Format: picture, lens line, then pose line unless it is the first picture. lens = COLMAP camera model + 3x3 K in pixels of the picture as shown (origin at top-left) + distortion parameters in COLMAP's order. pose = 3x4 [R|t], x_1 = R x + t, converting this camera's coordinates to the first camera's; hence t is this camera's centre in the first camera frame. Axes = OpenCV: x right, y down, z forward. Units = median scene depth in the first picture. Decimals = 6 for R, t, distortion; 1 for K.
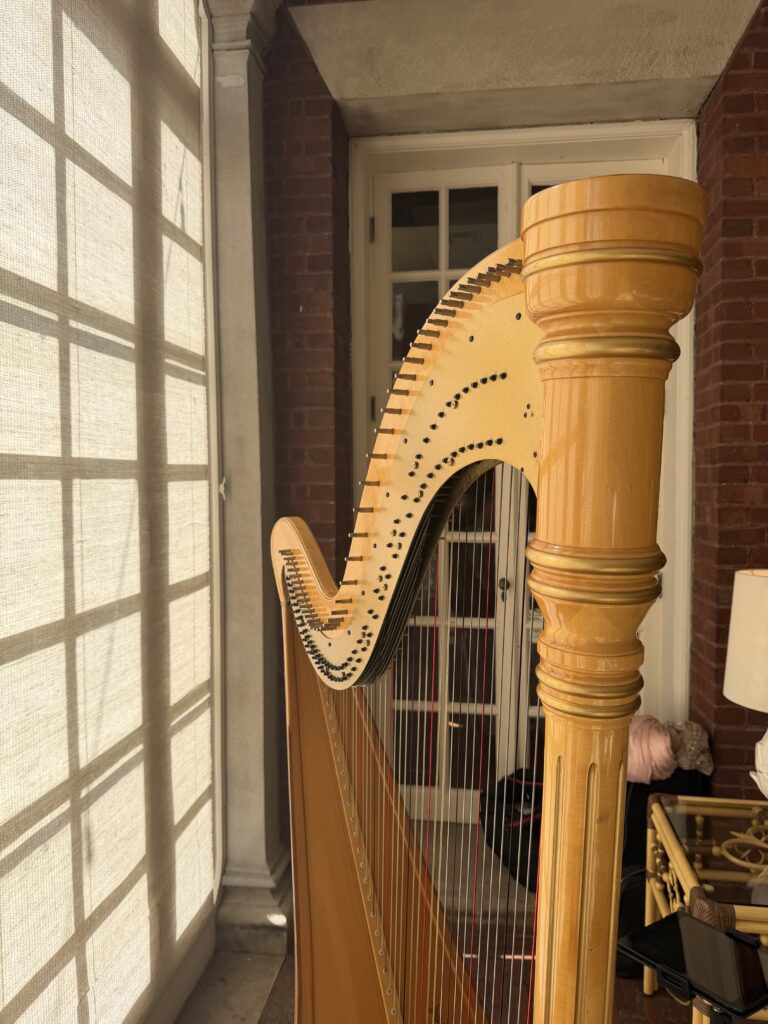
lens RADIAL K [[721.1, 0, 385.7], [0, 721.1, 509.0], [0, 0, 1]] dist [0.076396, -0.108110]
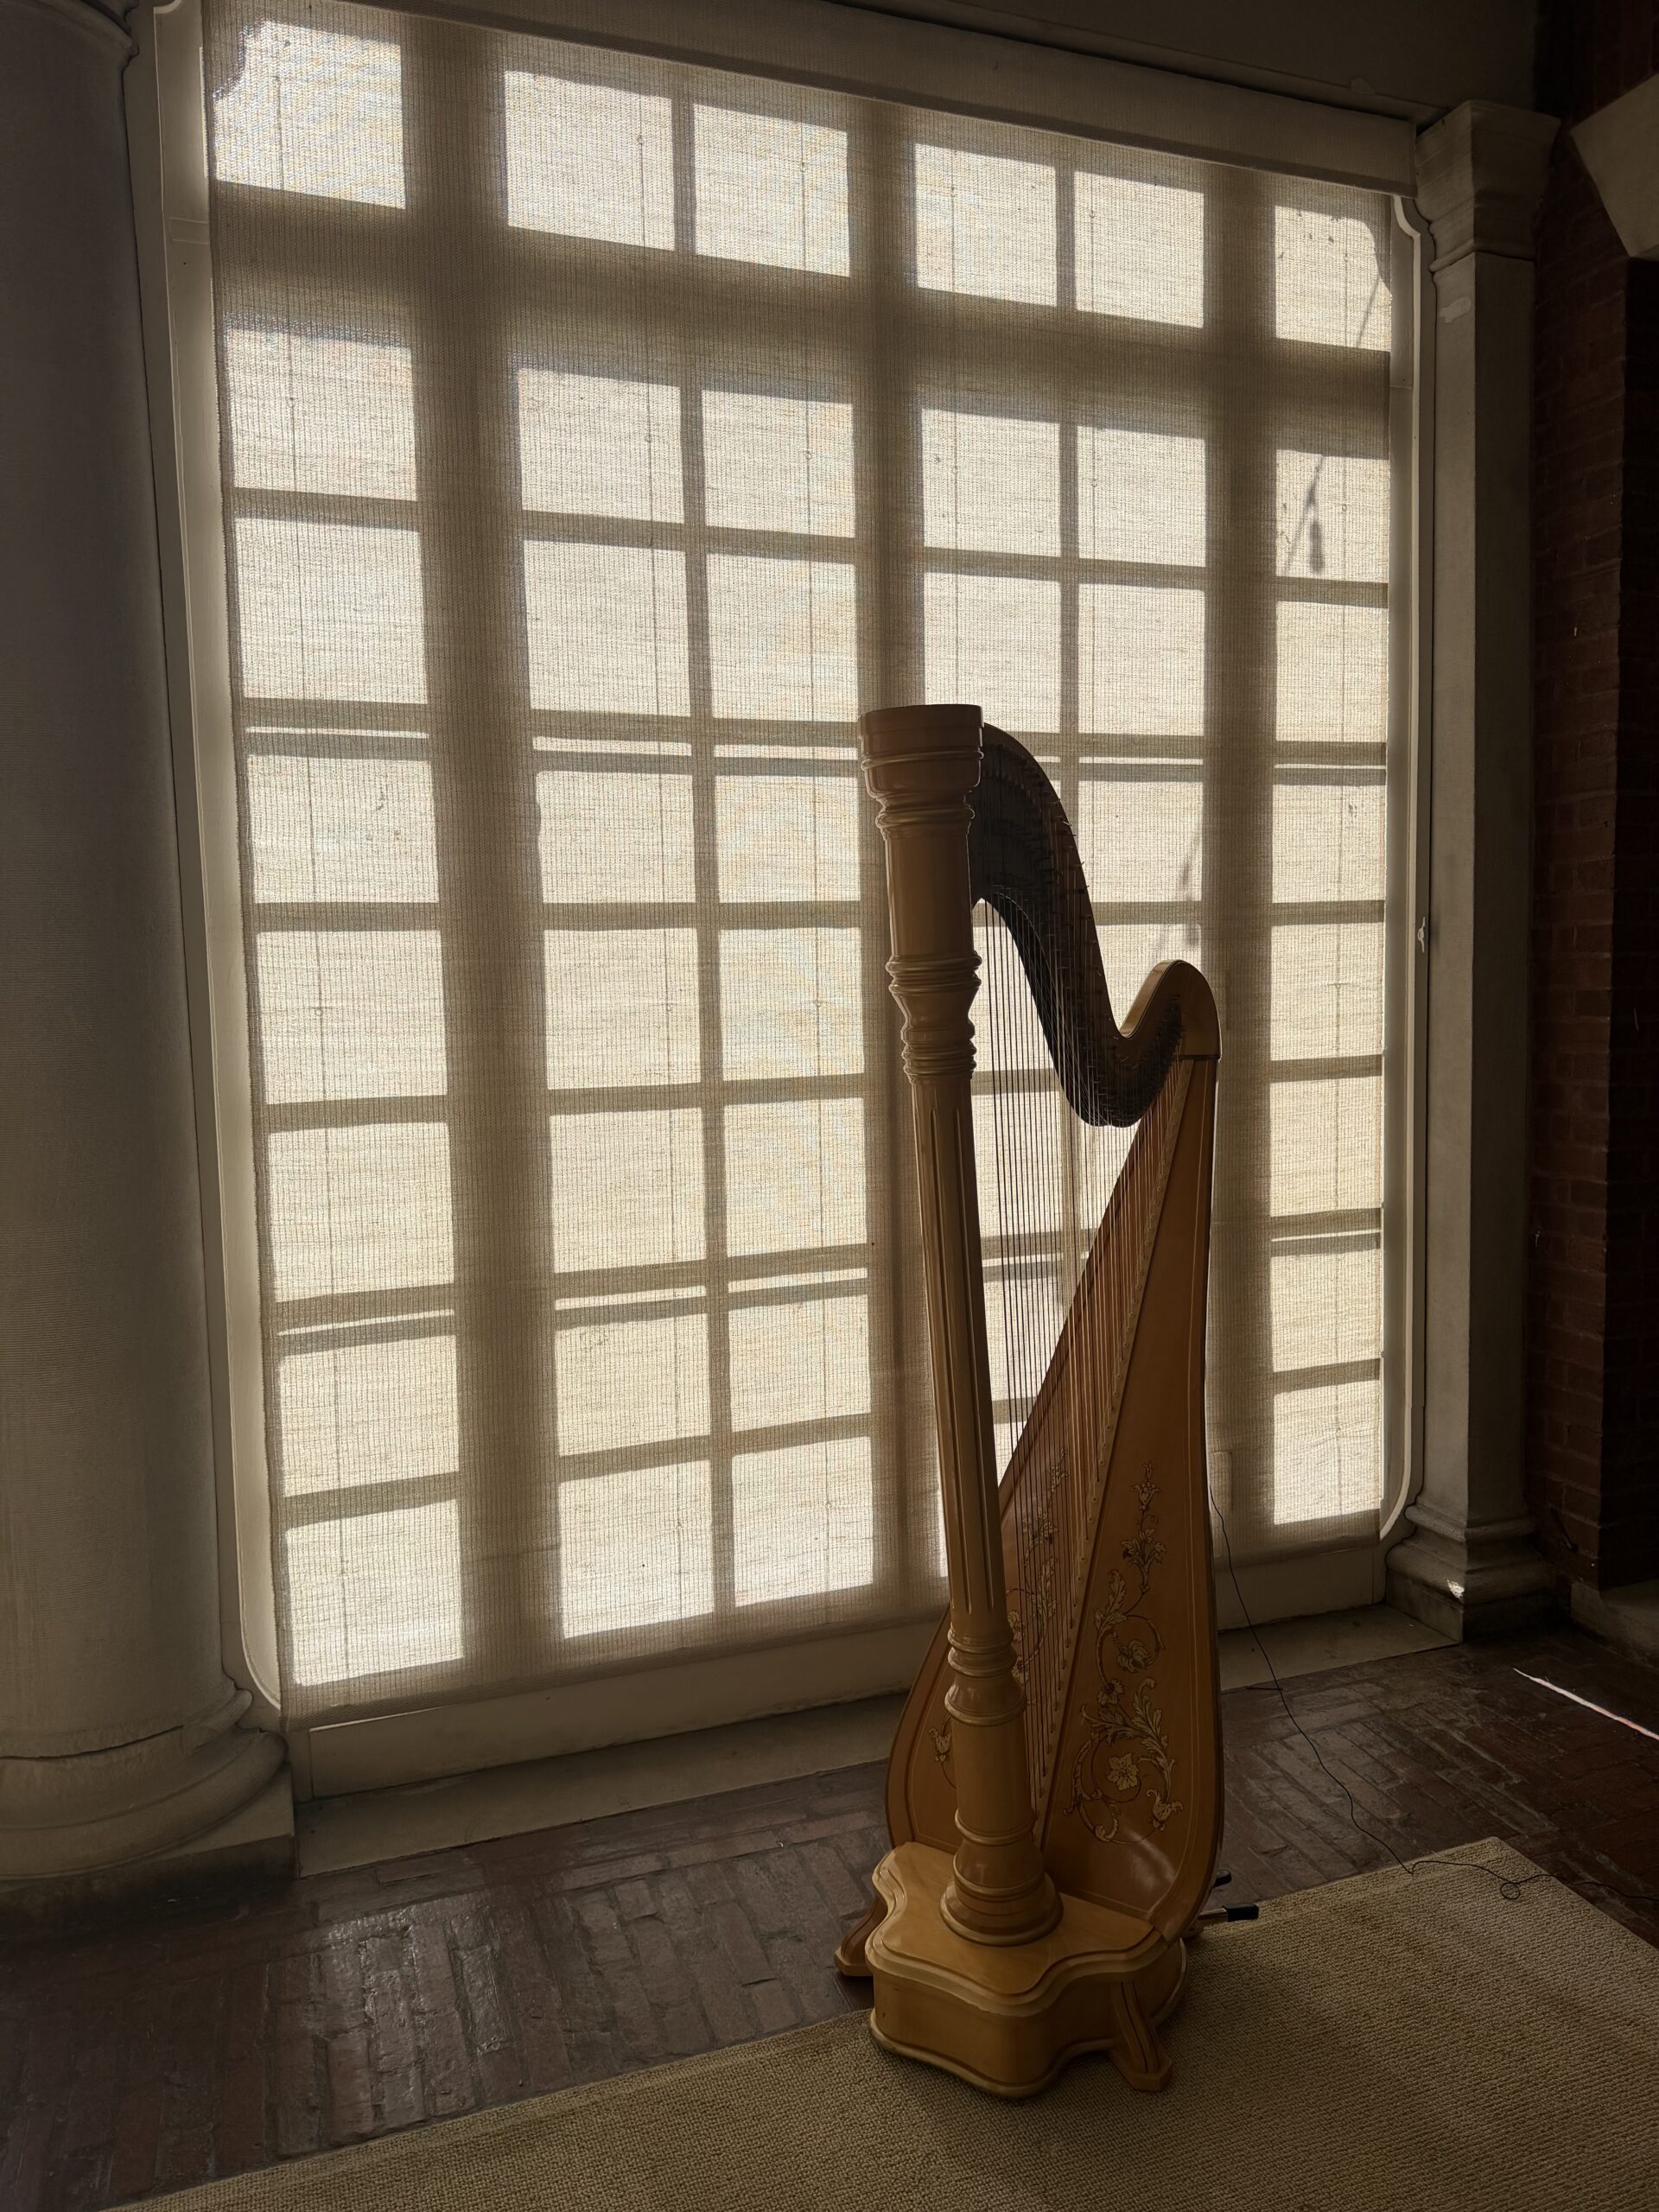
lens RADIAL K [[1557.7, 0, 833.1], [0, 1557.7, 1099.5], [0, 0, 1]] dist [0.076396, -0.108110]
pose [[0.473102, 0.065793, -0.878548, 0.939207], [-0.020526, 0.997760, 0.063667, 0.048891], [0.880769, -0.012088, 0.473392, -0.196836]]
